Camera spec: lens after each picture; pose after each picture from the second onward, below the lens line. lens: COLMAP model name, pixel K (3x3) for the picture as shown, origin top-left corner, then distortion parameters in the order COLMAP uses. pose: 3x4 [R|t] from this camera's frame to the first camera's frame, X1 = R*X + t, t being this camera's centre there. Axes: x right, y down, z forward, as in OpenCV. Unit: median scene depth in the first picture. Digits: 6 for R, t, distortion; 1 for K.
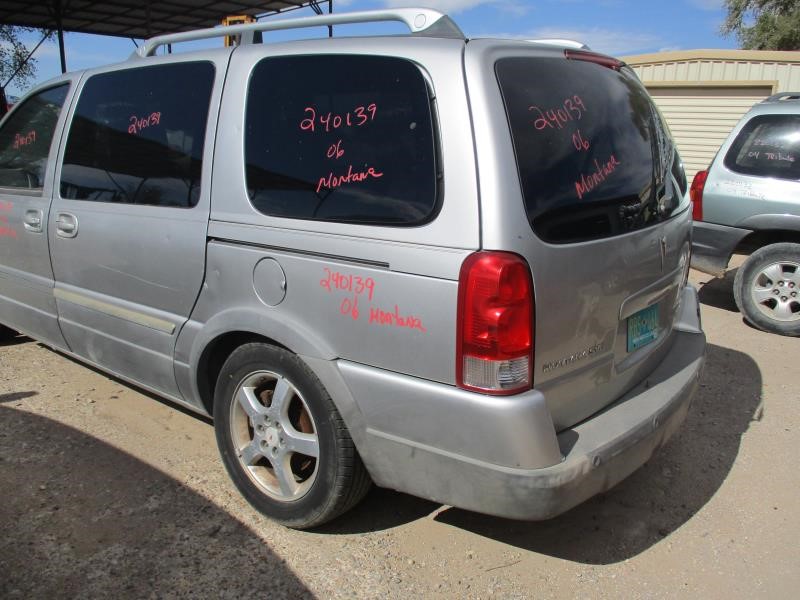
lens RADIAL K [[649.4, 0, 411.9], [0, 649.4, 299.6], [0, 0, 1]] dist [-0.032615, 0.005776]
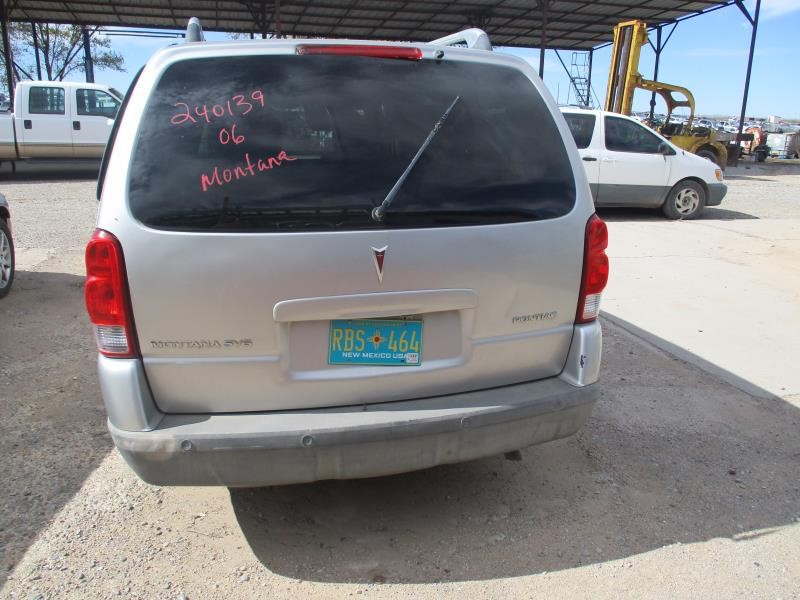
lens RADIAL K [[649.4, 0, 411.9], [0, 649.4, 299.6], [0, 0, 1]] dist [-0.032615, 0.005776]
pose [[0.801637, 0.155599, -0.577207, 0.869636], [-0.161711, 0.985978, 0.041204, -0.060889], [0.575524, 0.060310, 0.815558, 0.272768]]
